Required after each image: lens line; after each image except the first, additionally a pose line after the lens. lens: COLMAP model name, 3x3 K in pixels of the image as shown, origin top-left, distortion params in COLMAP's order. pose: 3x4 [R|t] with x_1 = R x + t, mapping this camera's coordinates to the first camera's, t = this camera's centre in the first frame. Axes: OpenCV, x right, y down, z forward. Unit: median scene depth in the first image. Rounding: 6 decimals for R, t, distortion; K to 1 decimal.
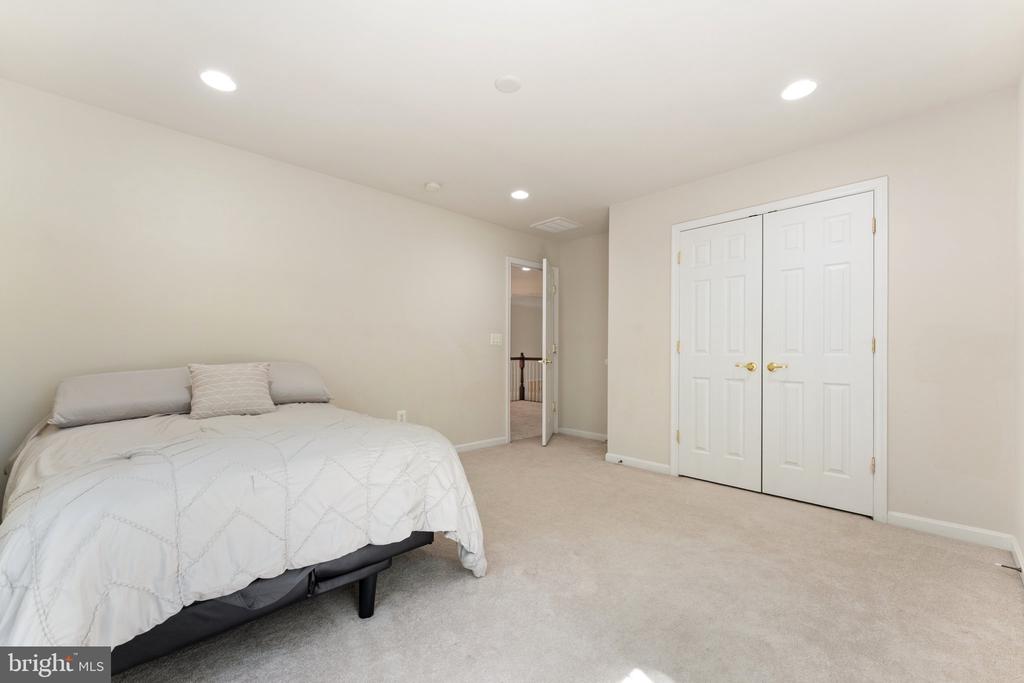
lens RADIAL K [[407.2, 0, 509.5], [0, 407.2, 344.1], [0, 0, 1]] dist [0.000142, 0.000138]
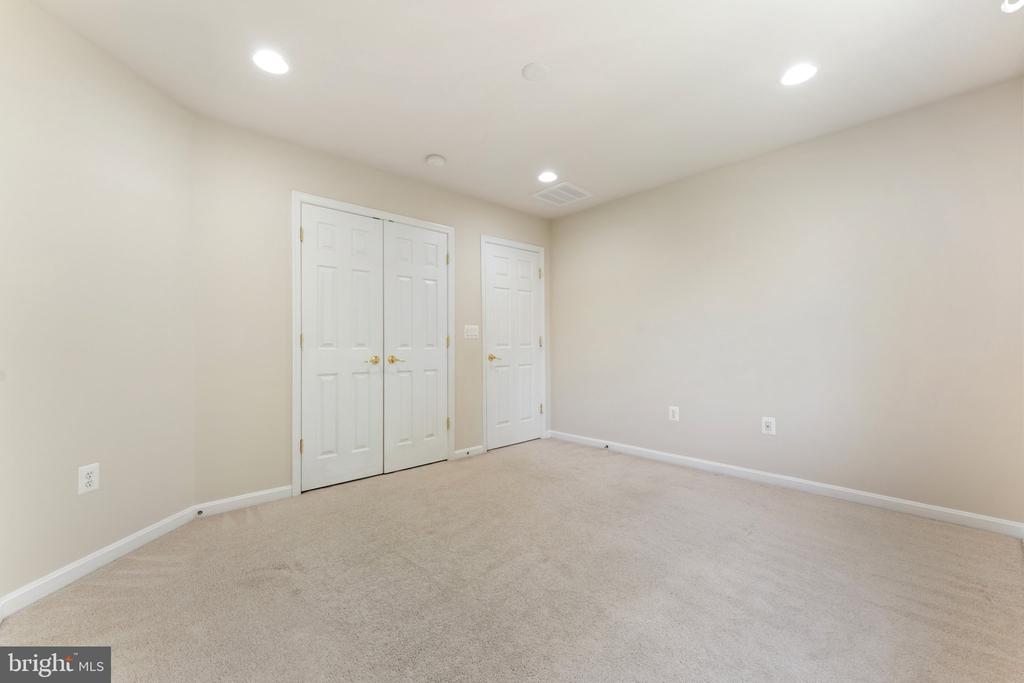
lens RADIAL K [[407.2, 0, 509.5], [0, 407.2, 344.1], [0, 0, 1]] dist [0.000142, 0.000138]
pose [[0.065157, -0.003063, 0.997870, -0.469075], [-0.008207, 0.999960, 0.003605, 0.007439], [-0.997841, -0.008425, 0.065129, 0.597529]]
